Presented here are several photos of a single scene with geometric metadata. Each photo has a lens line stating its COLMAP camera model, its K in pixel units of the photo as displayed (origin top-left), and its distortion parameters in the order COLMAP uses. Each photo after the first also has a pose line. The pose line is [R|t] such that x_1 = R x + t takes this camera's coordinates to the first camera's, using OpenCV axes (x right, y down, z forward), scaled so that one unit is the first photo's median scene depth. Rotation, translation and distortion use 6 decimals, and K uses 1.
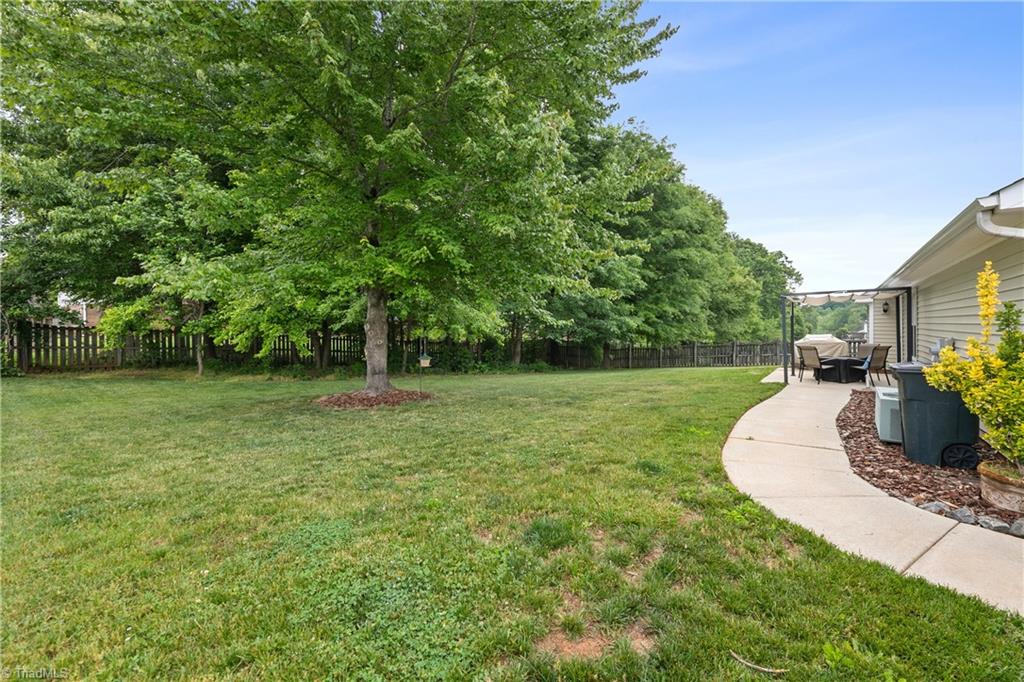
lens RADIAL K [[413.0, 0, 513.4], [0, 413.0, 337.9], [0, 0, 1]] dist [0.007021, -0.002195]
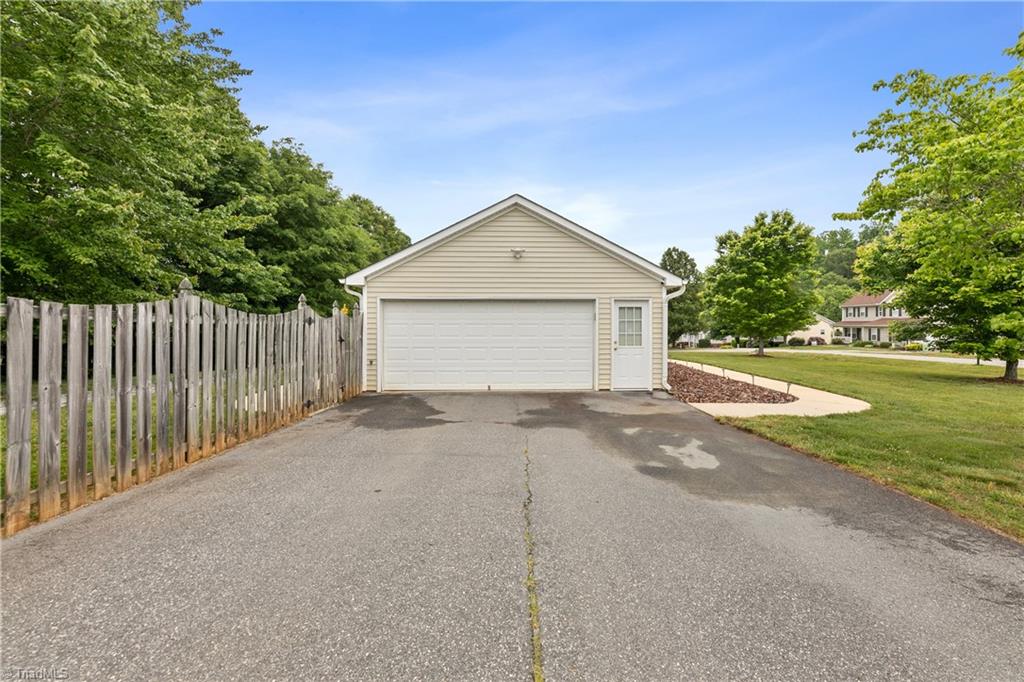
lens RADIAL K [[413.0, 0, 509.0], [0, 413.0, 333.2], [0, 0, 1]] dist [0.007021, -0.002195]
pose [[0.775962, 0.004672, 0.630762, 0.059492], [0.000840, 0.999964, -0.008439, 0.000615], [-0.630779, 0.007078, 0.775930, -0.294040]]
